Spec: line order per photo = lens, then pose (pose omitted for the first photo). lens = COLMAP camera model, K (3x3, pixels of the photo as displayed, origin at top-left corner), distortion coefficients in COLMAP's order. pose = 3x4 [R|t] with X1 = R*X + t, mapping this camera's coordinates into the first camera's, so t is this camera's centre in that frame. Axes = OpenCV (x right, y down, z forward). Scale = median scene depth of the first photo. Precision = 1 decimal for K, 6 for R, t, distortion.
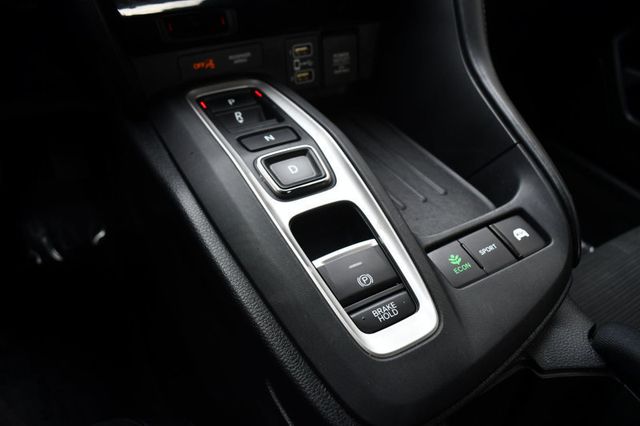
lens RADIAL K [[489.0, 0, 320.0], [0, 489.0, 213.0], [0, 0, 1]] dist [-0.097012, 0.013432]
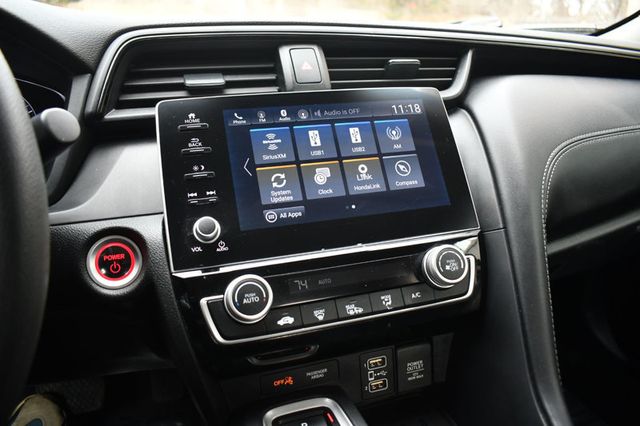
lens RADIAL K [[489.0, 0, 320.0], [0, 489.0, 213.0], [0, 0, 1]] dist [-0.097012, 0.013432]
pose [[0.977510, 0.007126, -0.210767, 0.065623], [-0.078119, 0.940566, -0.330505, -0.294326], [0.195886, 0.339537, 0.919969, -0.118132]]
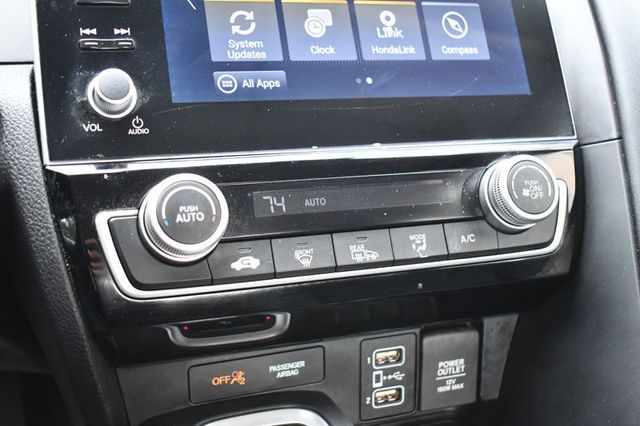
lens RADIAL K [[812.9, 0, 320.0], [0, 812.9, 213.0], [0, 0, 1]] dist [-0.055157, -0.018928]
pose [[0.989034, 0.075746, -0.126782, -0.005769], [-0.110051, 0.950479, -0.290652, -0.207186], [0.098488, 0.301417, 0.948392, -0.049429]]
